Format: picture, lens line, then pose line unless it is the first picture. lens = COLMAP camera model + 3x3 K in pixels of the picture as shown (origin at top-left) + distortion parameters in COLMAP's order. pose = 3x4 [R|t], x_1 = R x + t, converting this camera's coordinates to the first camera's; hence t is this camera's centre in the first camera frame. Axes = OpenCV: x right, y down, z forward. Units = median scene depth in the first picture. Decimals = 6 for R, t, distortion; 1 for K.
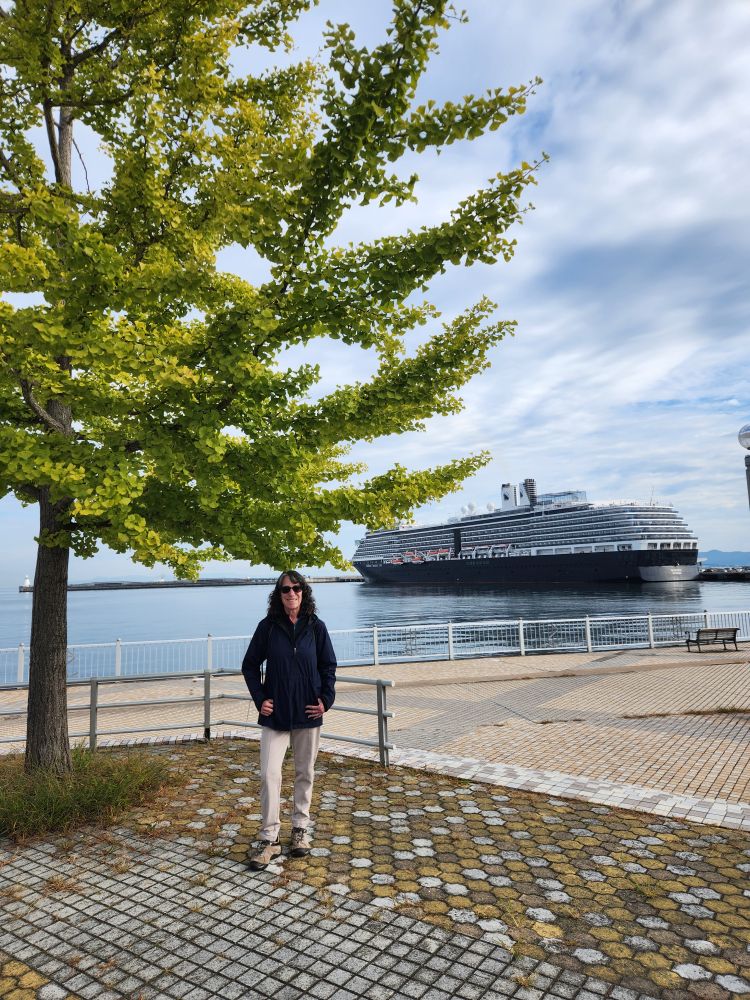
lens RADIAL K [[714.9, 0, 375.0], [0, 714.9, 500.0], [0, 0, 1]] dist [0.078727, -0.066866]
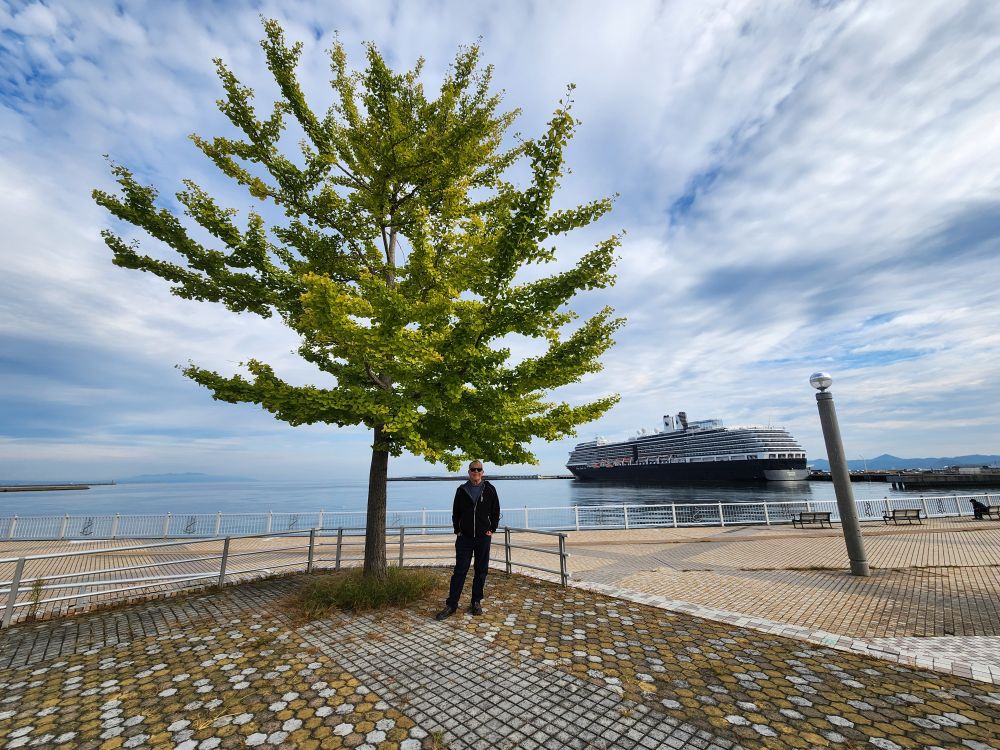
lens RADIAL K [[444.4, 0, 500.0], [0, 444.4, 375.0], [0, 0, 1]] dist [0.000996, 0.000757]
pose [[0.980159, -0.032273, -0.195566, 0.106162], [0.008823, 0.992782, -0.119609, 0.013395], [0.198014, 0.115510, 0.973369, -0.087102]]
